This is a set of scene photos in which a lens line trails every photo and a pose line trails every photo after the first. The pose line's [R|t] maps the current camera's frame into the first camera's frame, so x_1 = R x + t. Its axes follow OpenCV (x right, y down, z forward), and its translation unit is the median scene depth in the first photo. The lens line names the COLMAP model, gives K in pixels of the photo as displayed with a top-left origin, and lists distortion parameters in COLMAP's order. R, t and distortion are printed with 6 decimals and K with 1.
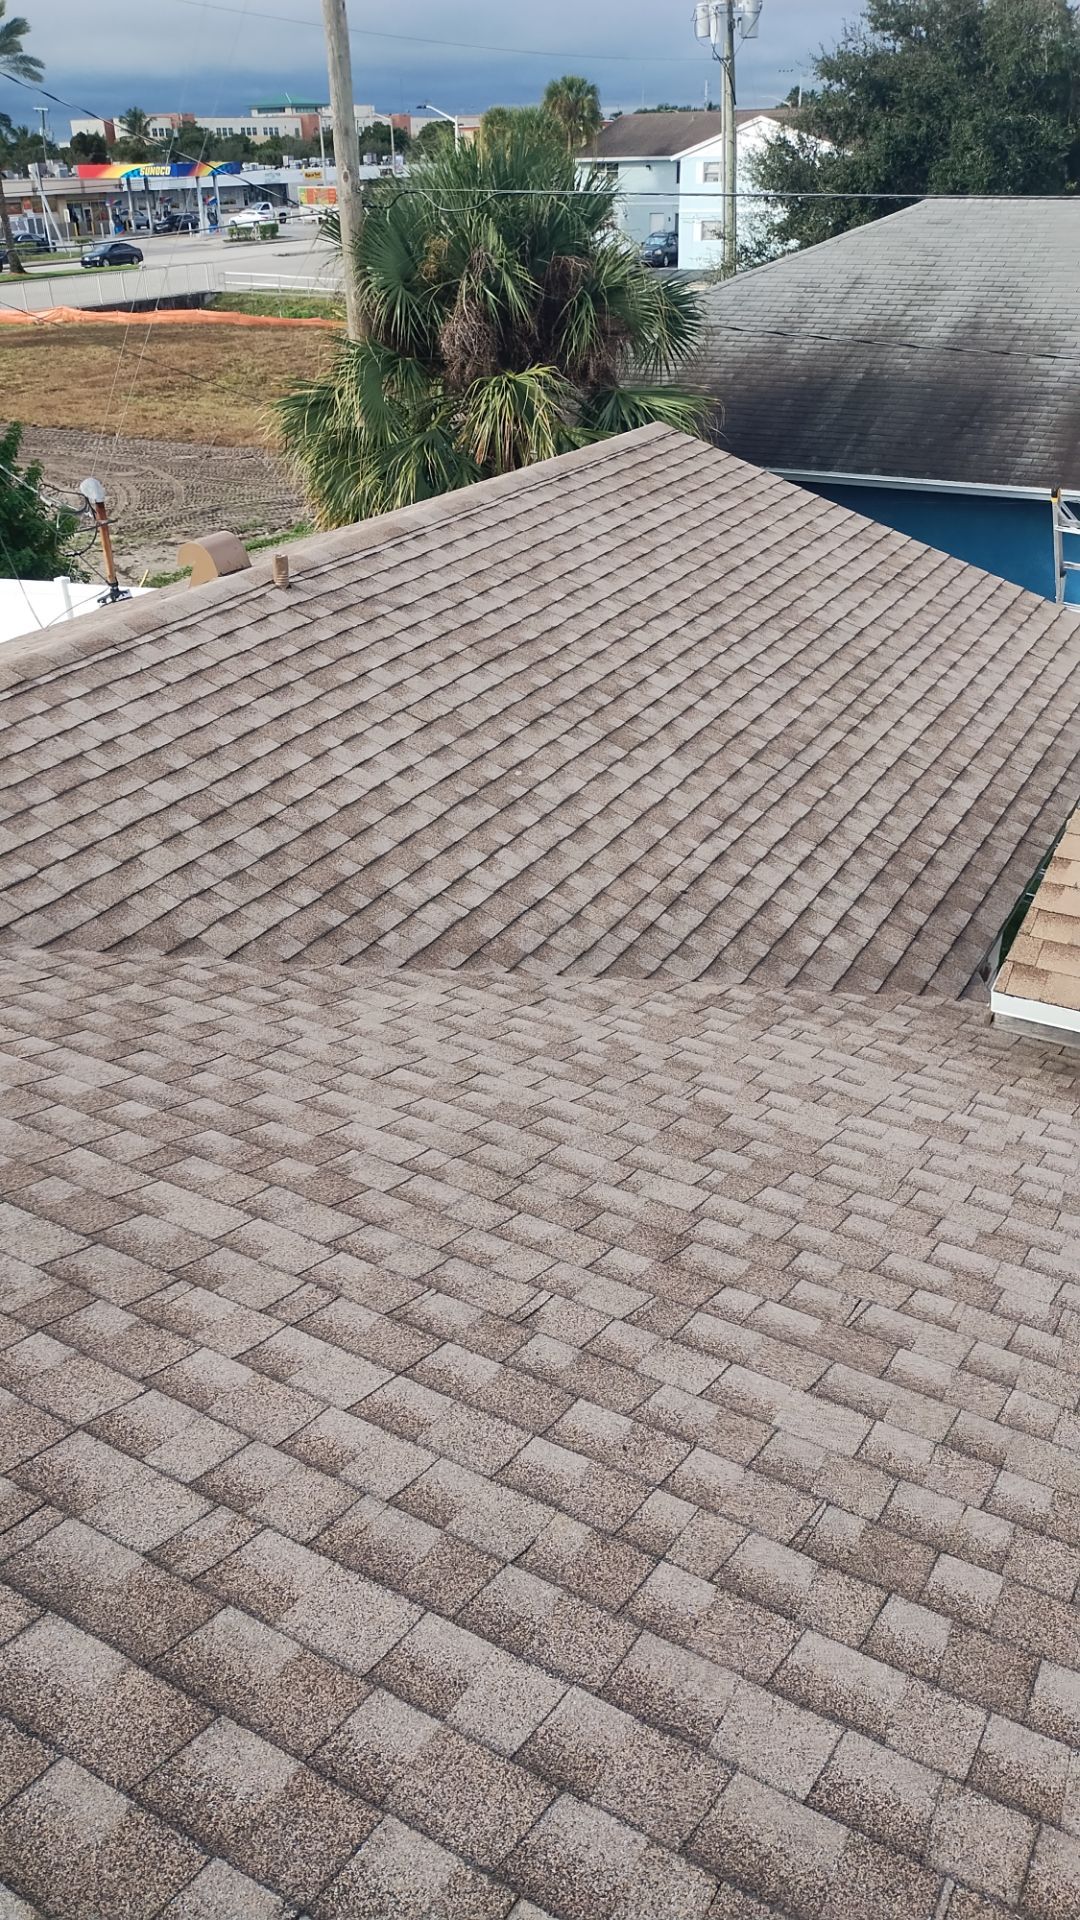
lens RADIAL K [[1558.8, 0, 535.1], [0, 1558.8, 877.5], [0, 0, 1]] dist [0.138428, -0.108017]
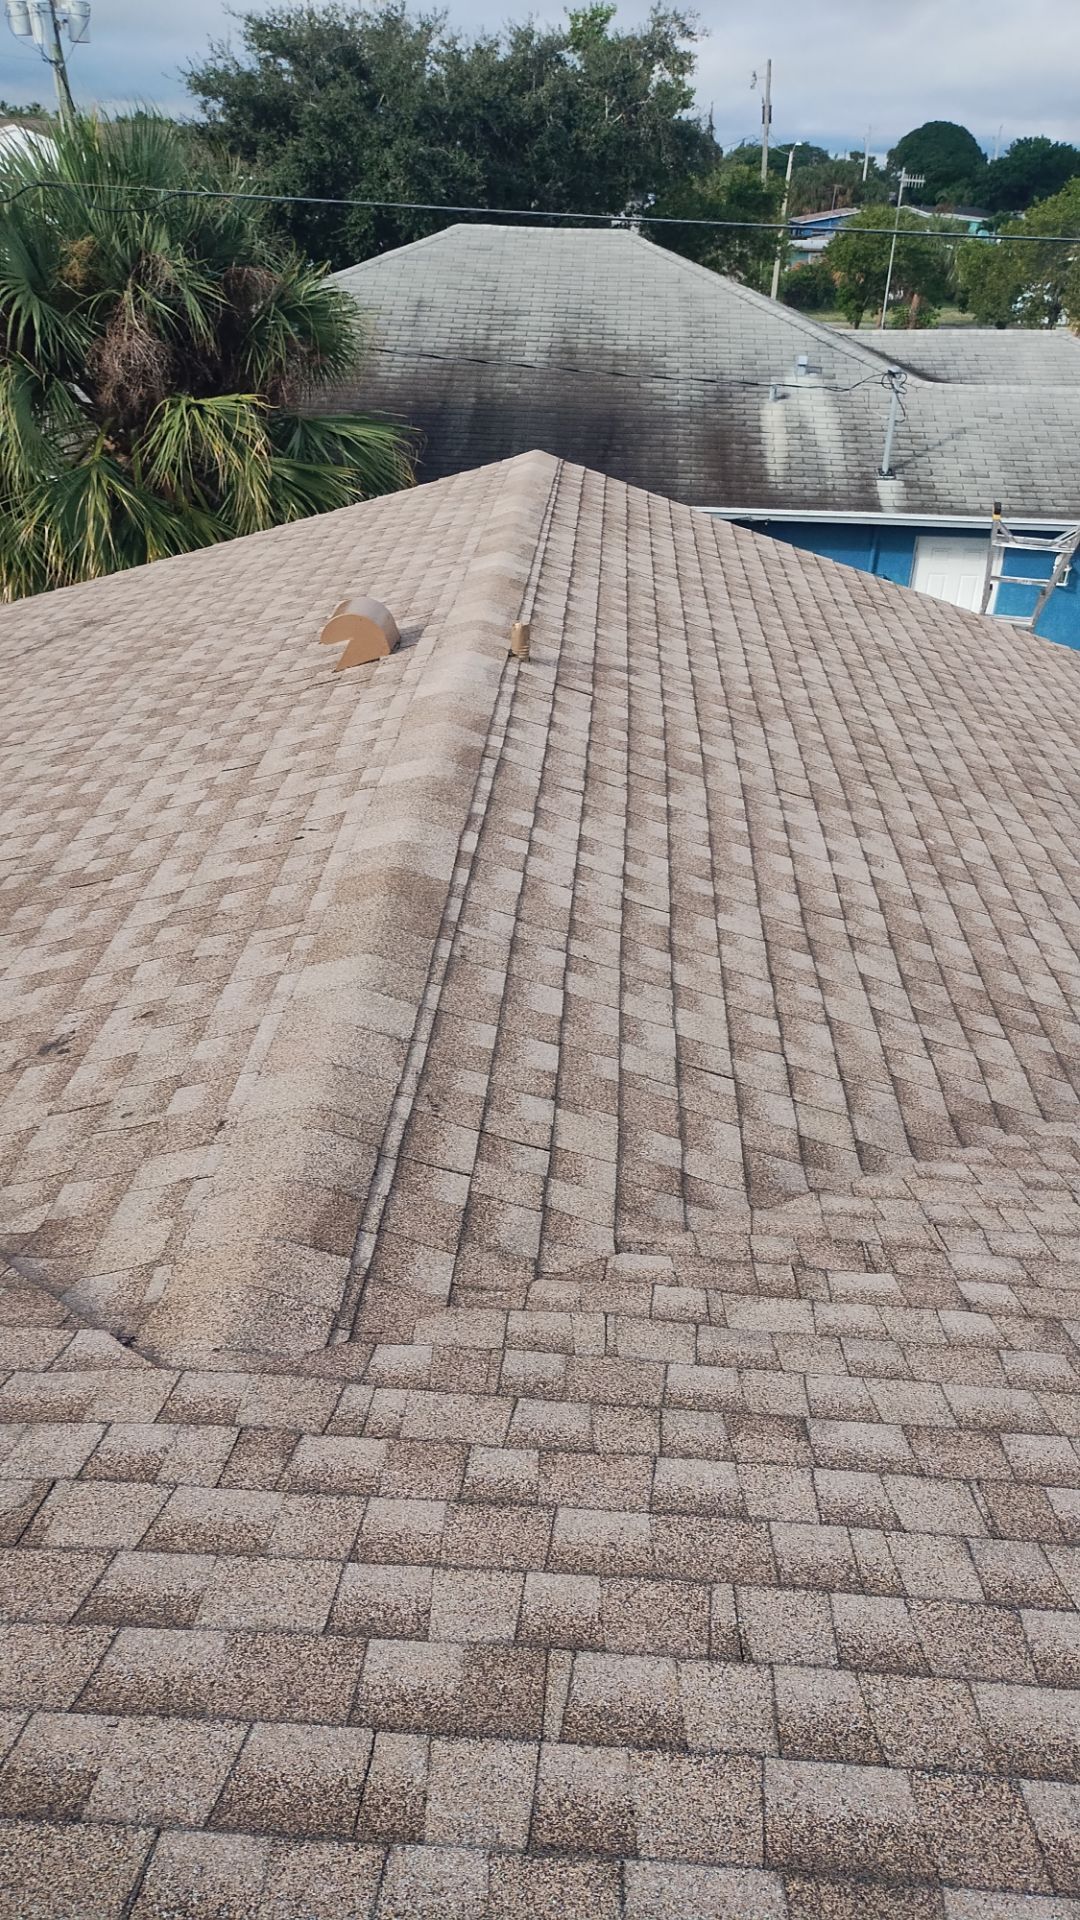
lens RADIAL K [[1558.8, 0, 535.1], [0, 1558.8, 877.5], [0, 0, 1]] dist [0.138428, -0.108017]
pose [[0.884948, -0.148950, 0.441227, -0.541408], [0.154922, 0.987666, 0.022697, -0.091425], [-0.439165, 0.048270, 0.897109, 0.272036]]
